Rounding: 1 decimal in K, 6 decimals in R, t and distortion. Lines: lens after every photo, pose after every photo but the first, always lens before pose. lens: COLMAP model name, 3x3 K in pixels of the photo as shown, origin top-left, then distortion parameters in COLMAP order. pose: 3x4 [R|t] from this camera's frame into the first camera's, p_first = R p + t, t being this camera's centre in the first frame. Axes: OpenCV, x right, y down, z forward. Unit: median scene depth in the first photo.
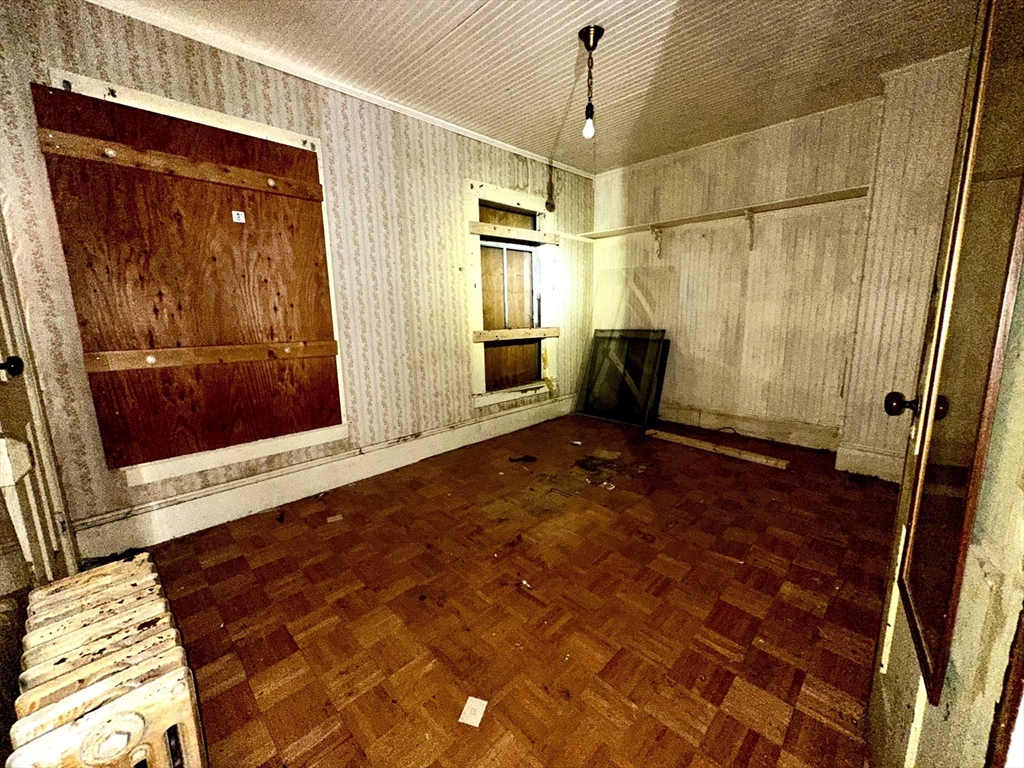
lens RADIAL K [[406.9, 0, 512.0], [0, 406.9, 384.0], [0, 0, 1]] dist [-0.001385, -0.000070]
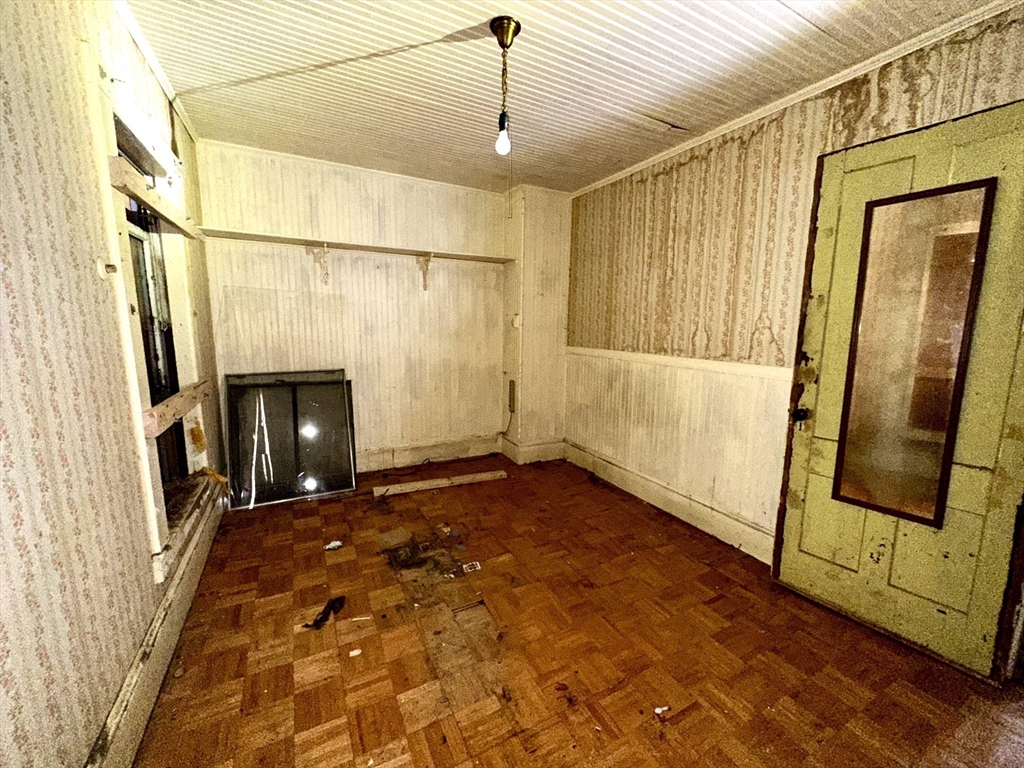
lens RADIAL K [[406.9, 0, 512.0], [0, 406.9, 384.0], [0, 0, 1]] dist [-0.001385, -0.000070]
pose [[0.292167, -0.117301, 0.949146, -0.423223], [0.153765, 0.985300, 0.074437, -0.145102], [-0.943925, 0.124198, 0.305909, 0.540028]]
